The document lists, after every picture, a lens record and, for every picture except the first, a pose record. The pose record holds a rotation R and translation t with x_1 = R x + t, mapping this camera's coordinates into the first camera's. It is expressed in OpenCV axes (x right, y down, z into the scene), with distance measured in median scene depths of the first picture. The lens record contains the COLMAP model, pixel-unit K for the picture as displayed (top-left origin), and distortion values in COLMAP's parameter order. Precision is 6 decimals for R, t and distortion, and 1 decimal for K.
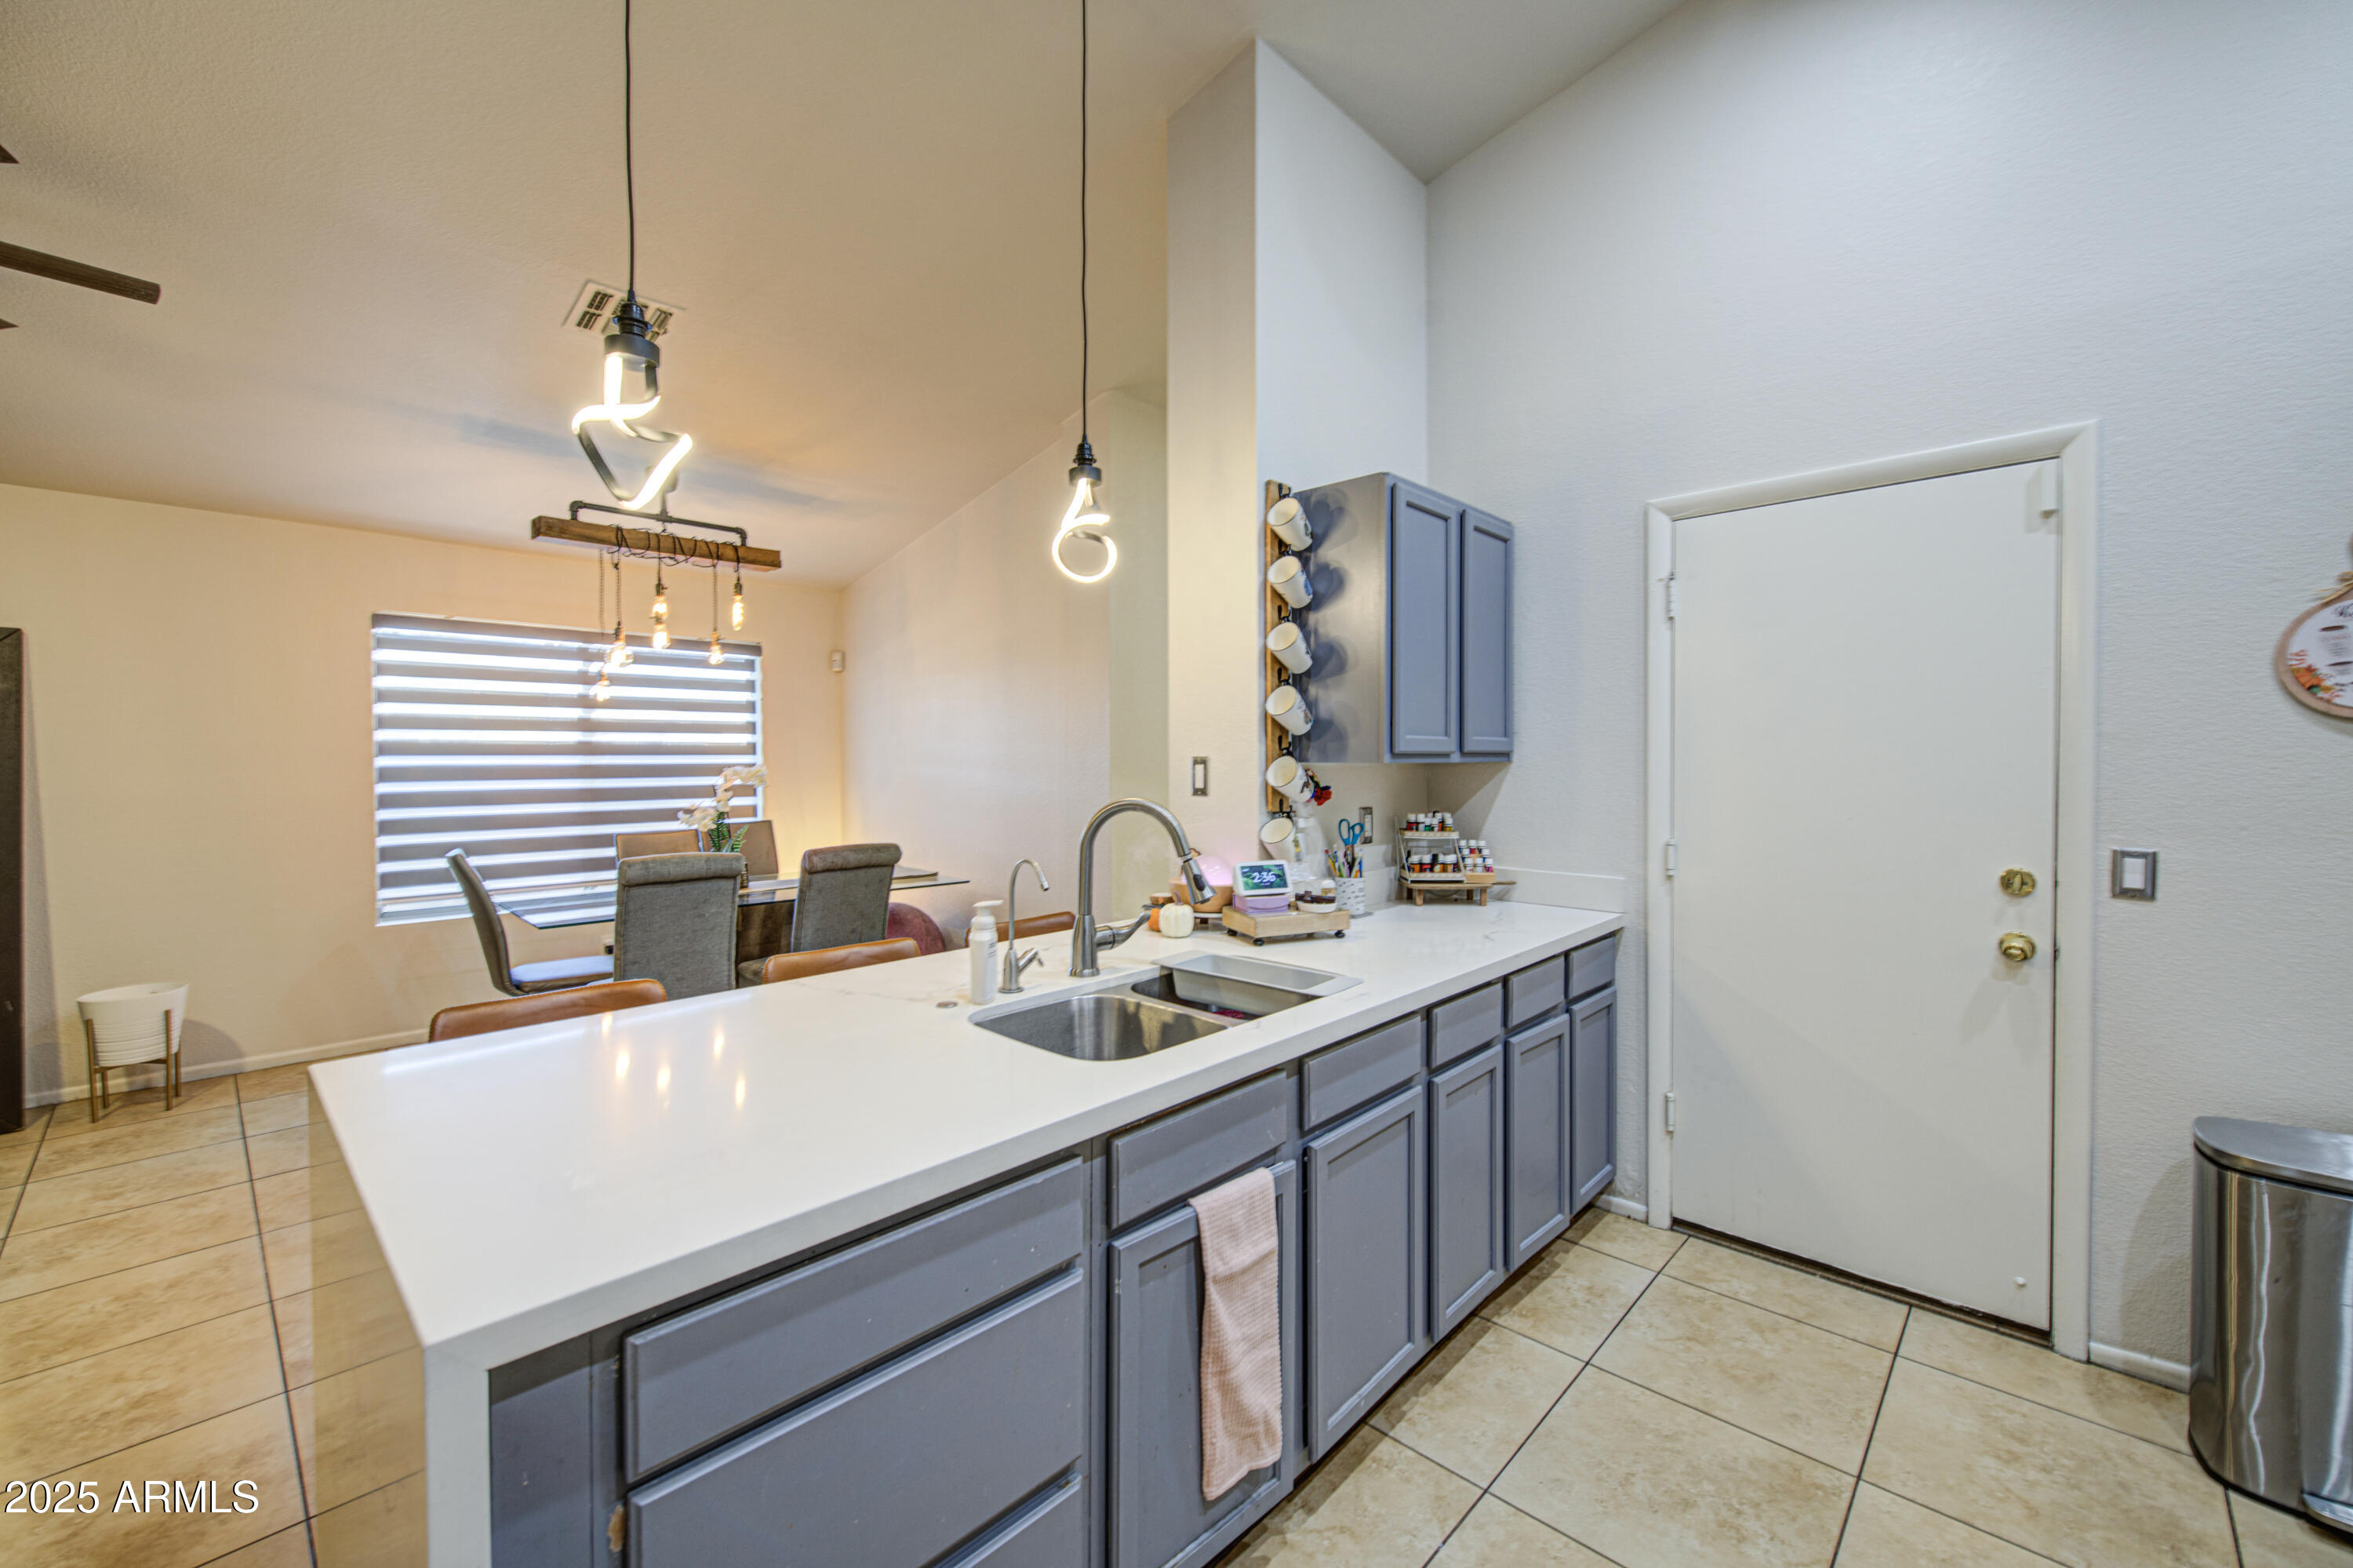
lens RADIAL K [[967.2, 0, 1187.4], [0, 967.2, 777.5], [0, 0, 1]] dist [-0.003645, -0.001233]
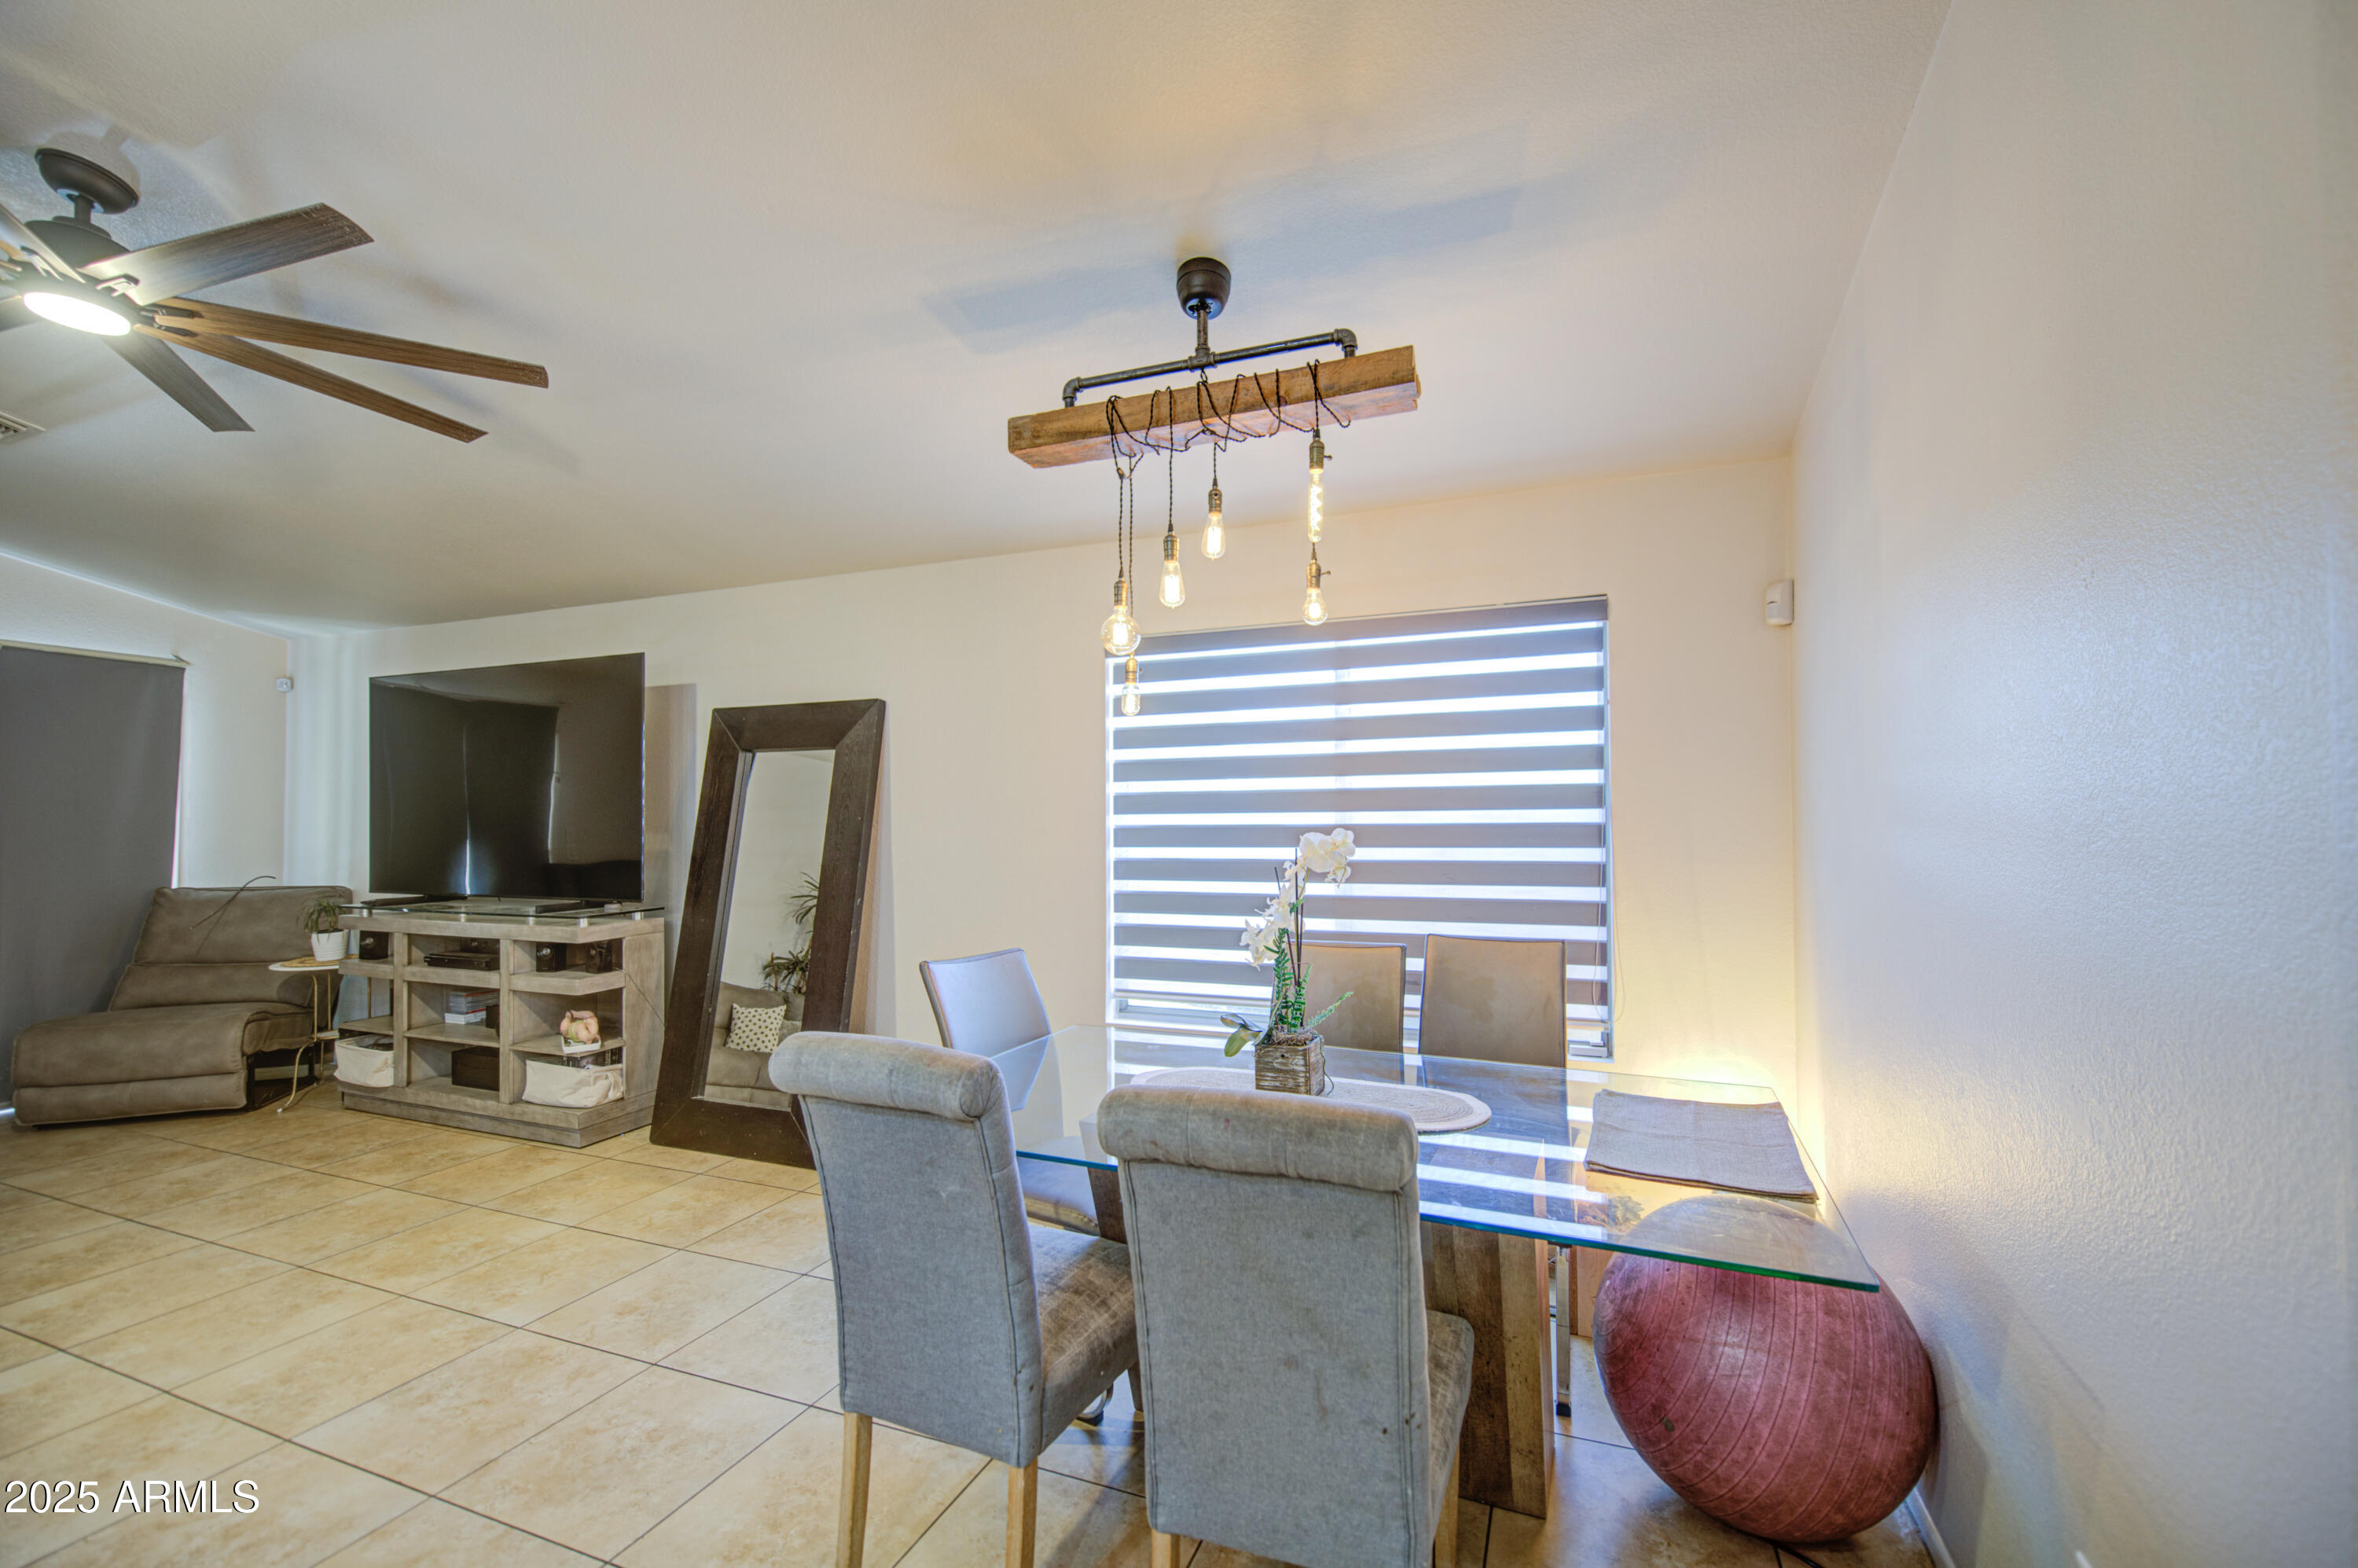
lens RADIAL K [[969.2, 0, 1193.5], [0, 969.2, 793.9], [0, 0, 1]] dist [-0.003645, -0.001233]
pose [[0.387081, -0.026359, -0.921669, -0.055581], [-0.011341, 0.999380, -0.033345, -0.011645], [0.921976, 0.023360, 0.386541, 0.760878]]
